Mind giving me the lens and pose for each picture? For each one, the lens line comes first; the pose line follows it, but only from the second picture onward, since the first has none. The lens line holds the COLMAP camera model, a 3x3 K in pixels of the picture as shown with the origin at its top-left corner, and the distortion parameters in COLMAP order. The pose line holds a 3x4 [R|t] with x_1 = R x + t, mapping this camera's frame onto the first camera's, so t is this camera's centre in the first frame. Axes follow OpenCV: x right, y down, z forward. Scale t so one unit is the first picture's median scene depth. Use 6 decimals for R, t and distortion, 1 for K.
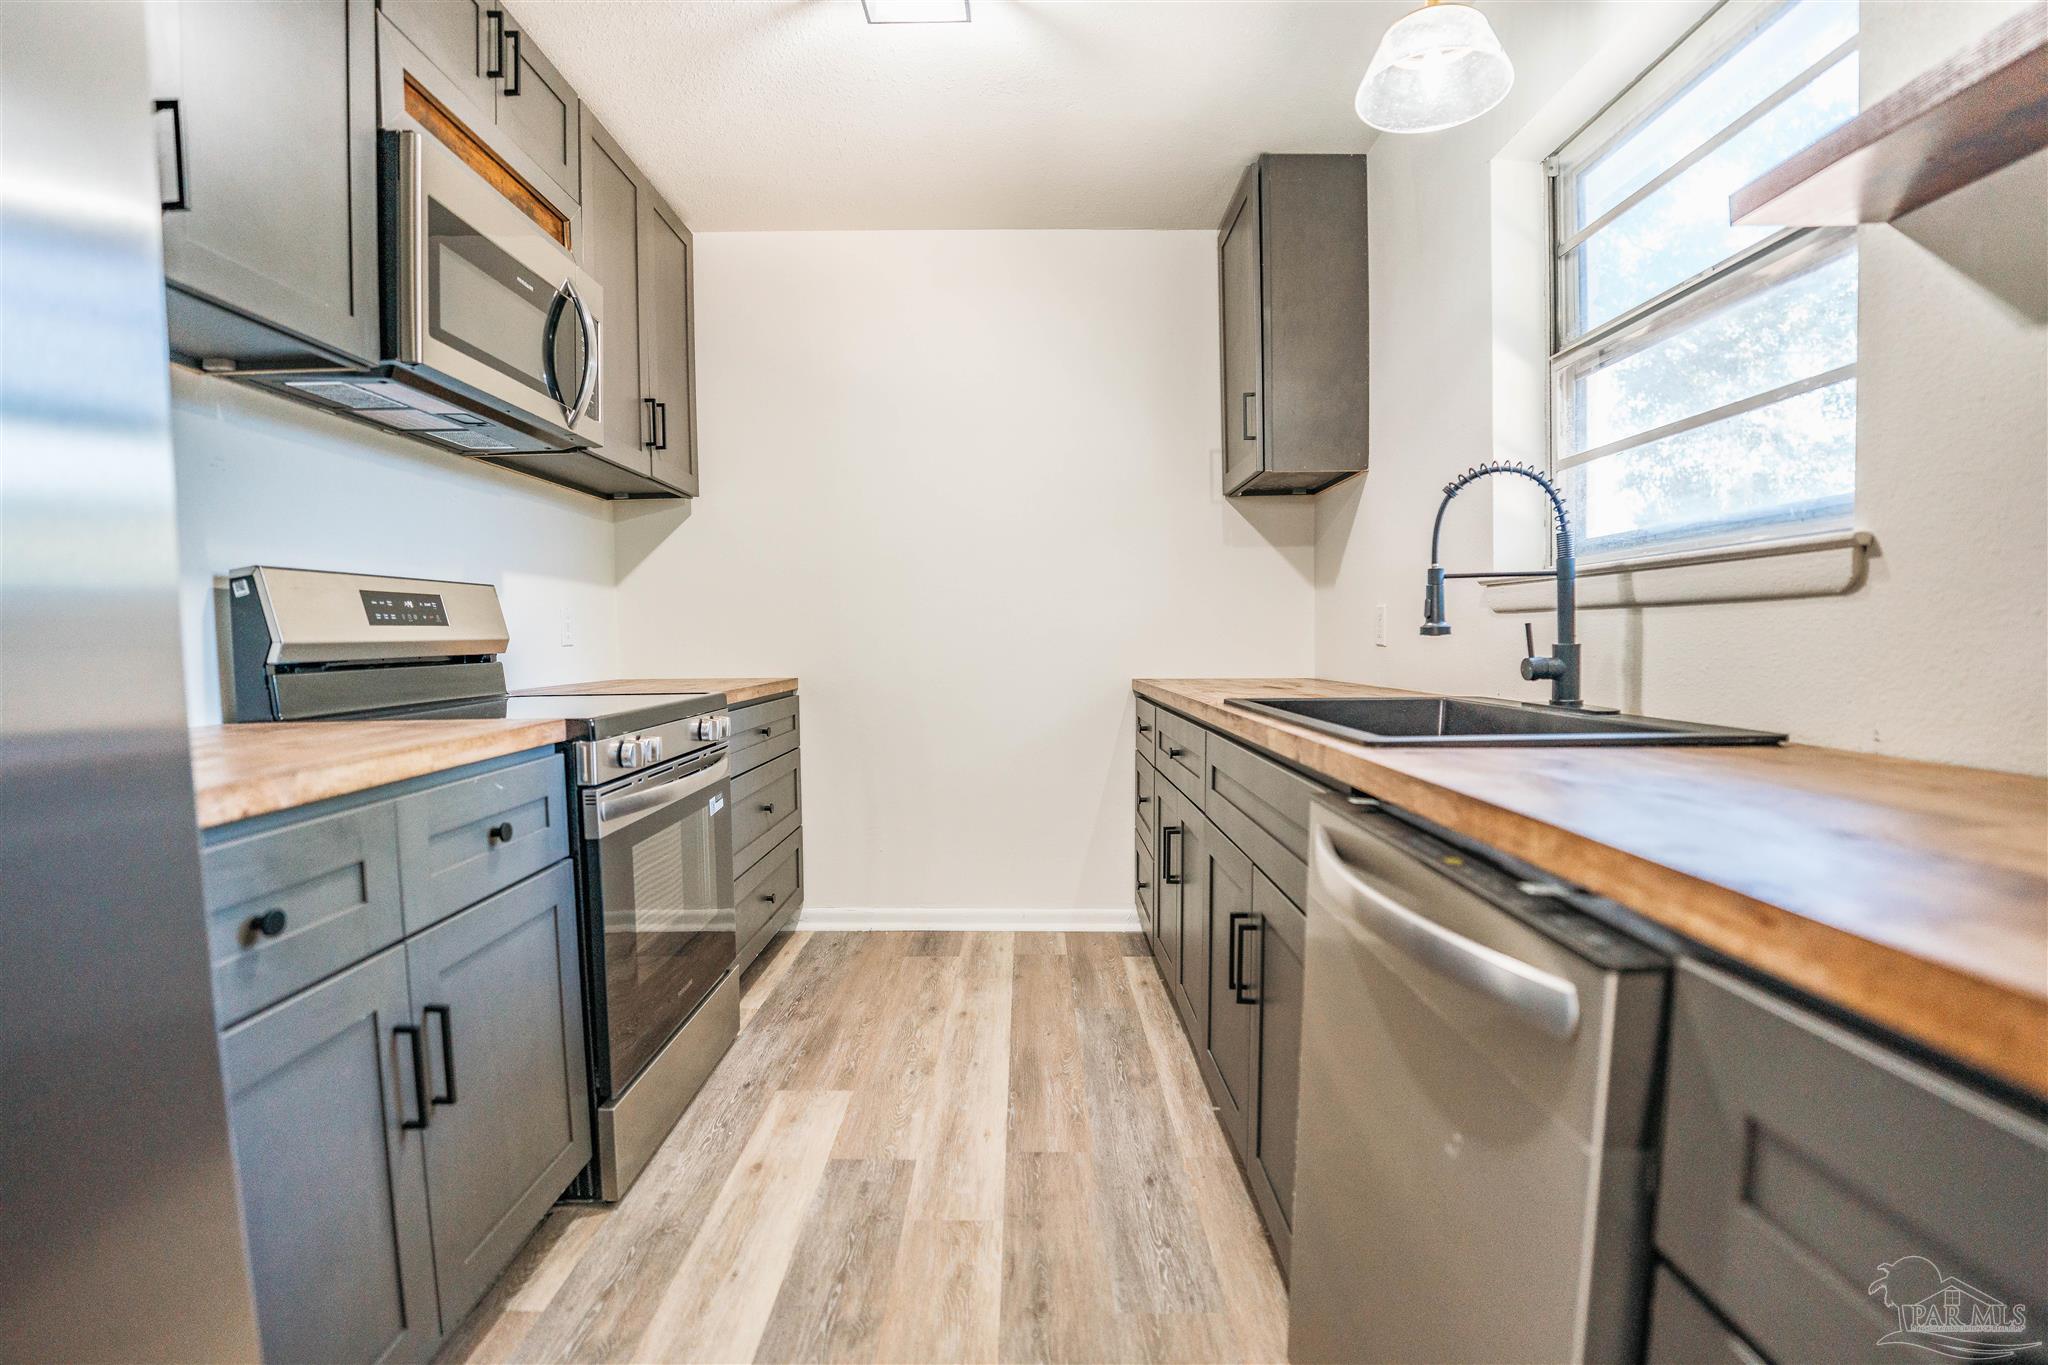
lens RADIAL K [[936.4, 0, 1024.0], [0, 936.4, 682.5], [0, 0, 1]] dist [-0.058567, 0.010620]
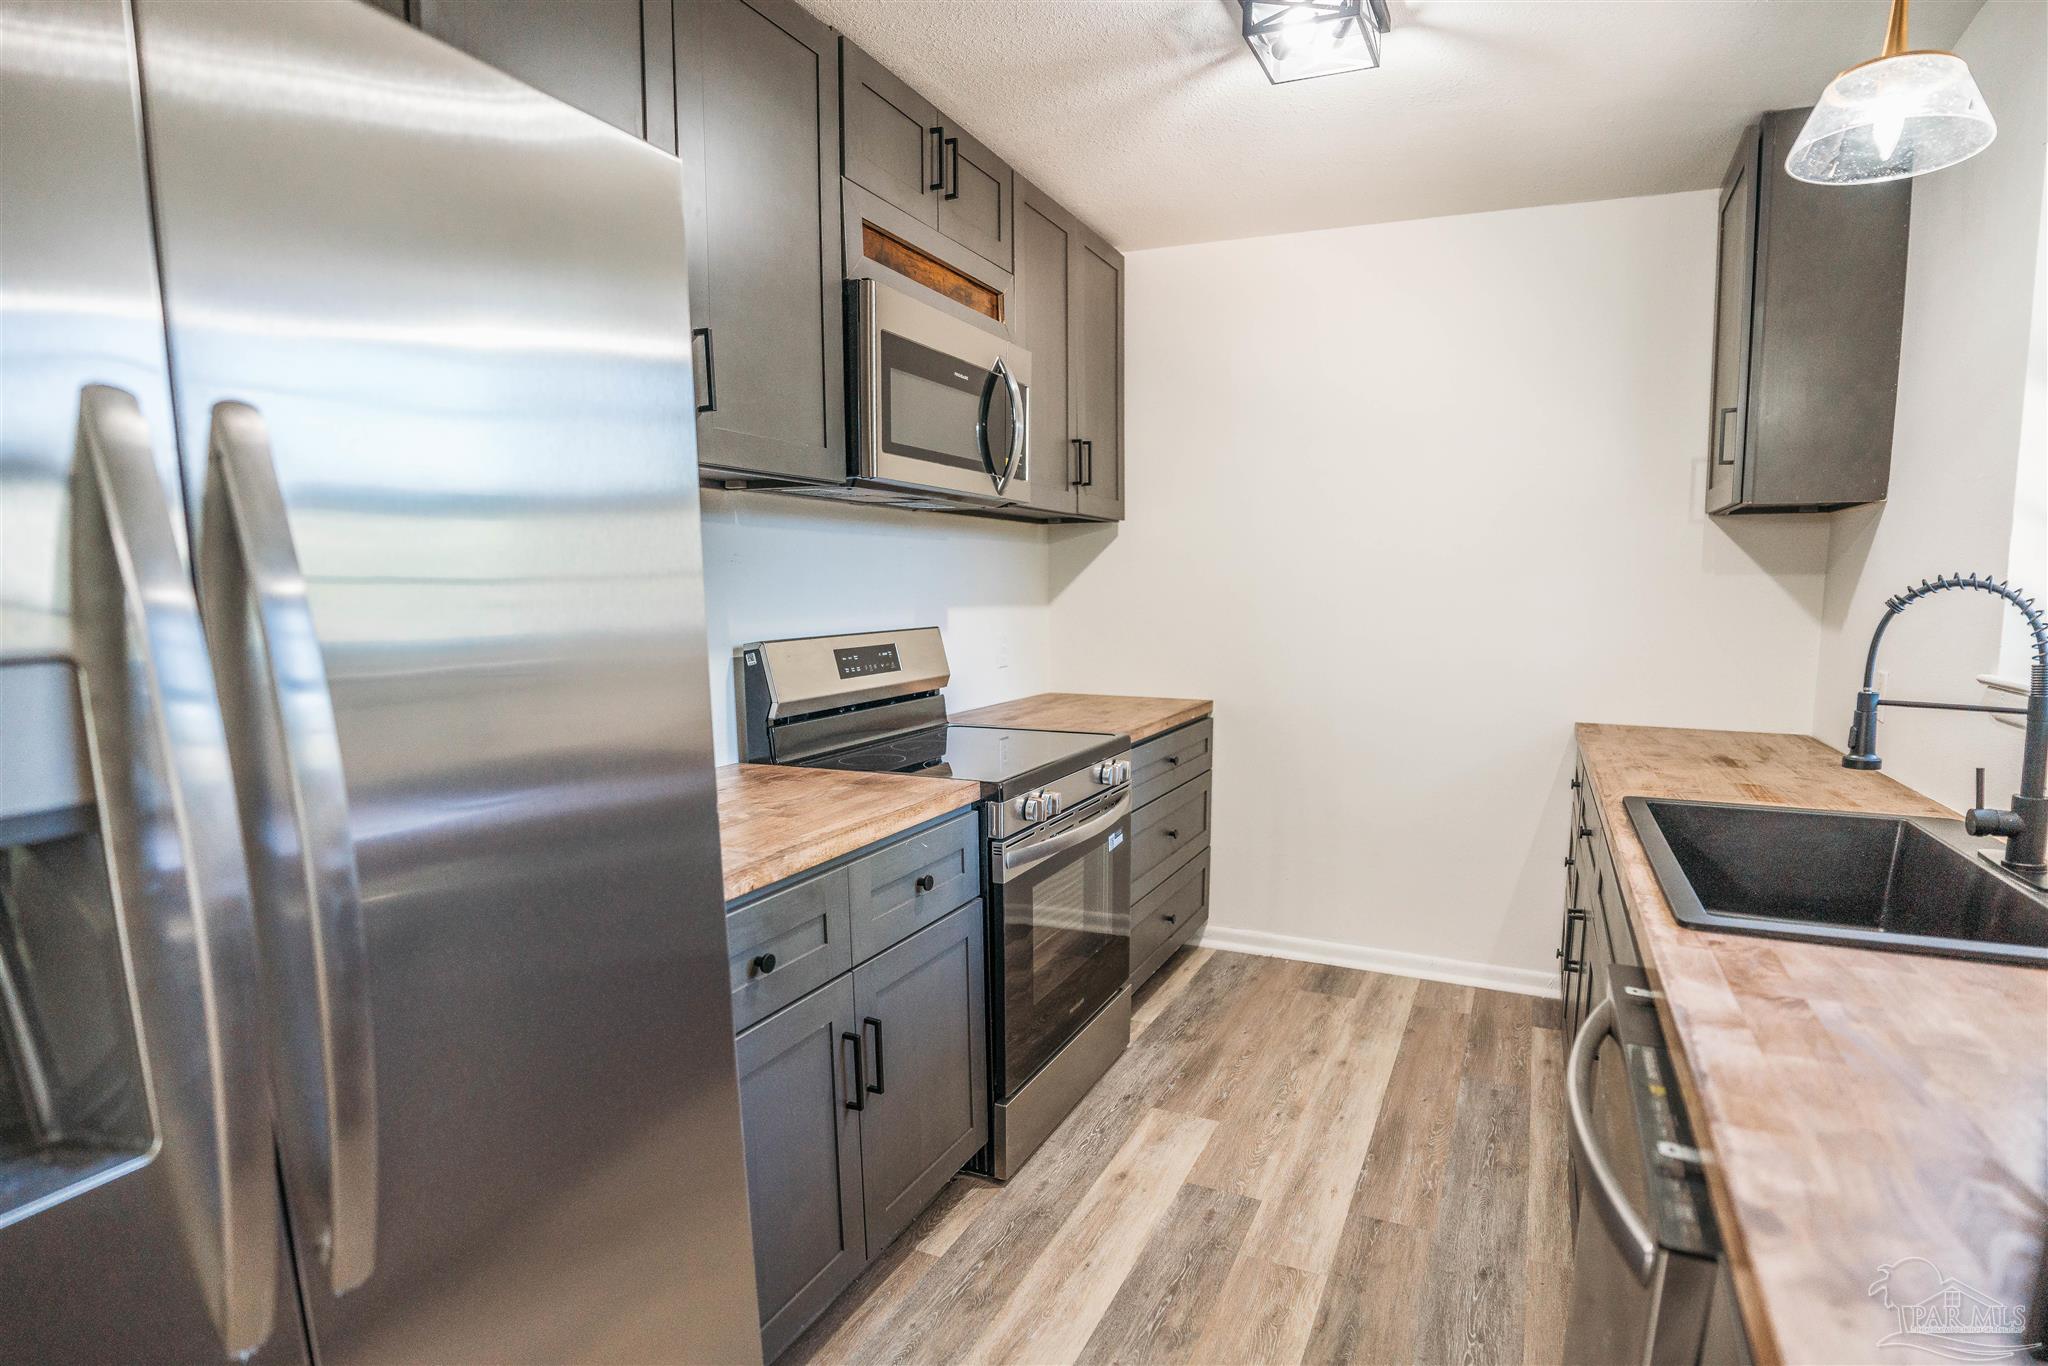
lens RADIAL K [[1041.1, 0, 1093.4], [0, 1041.1, 717.9], [0, 0, 1]] dist [-0.051640, 0.001430]
pose [[0.920647, 0.064856, -0.384972, 0.137070], [-0.033073, 0.995516, 0.088621, -0.155458], [0.388994, -0.068857, 0.918664, -0.154244]]
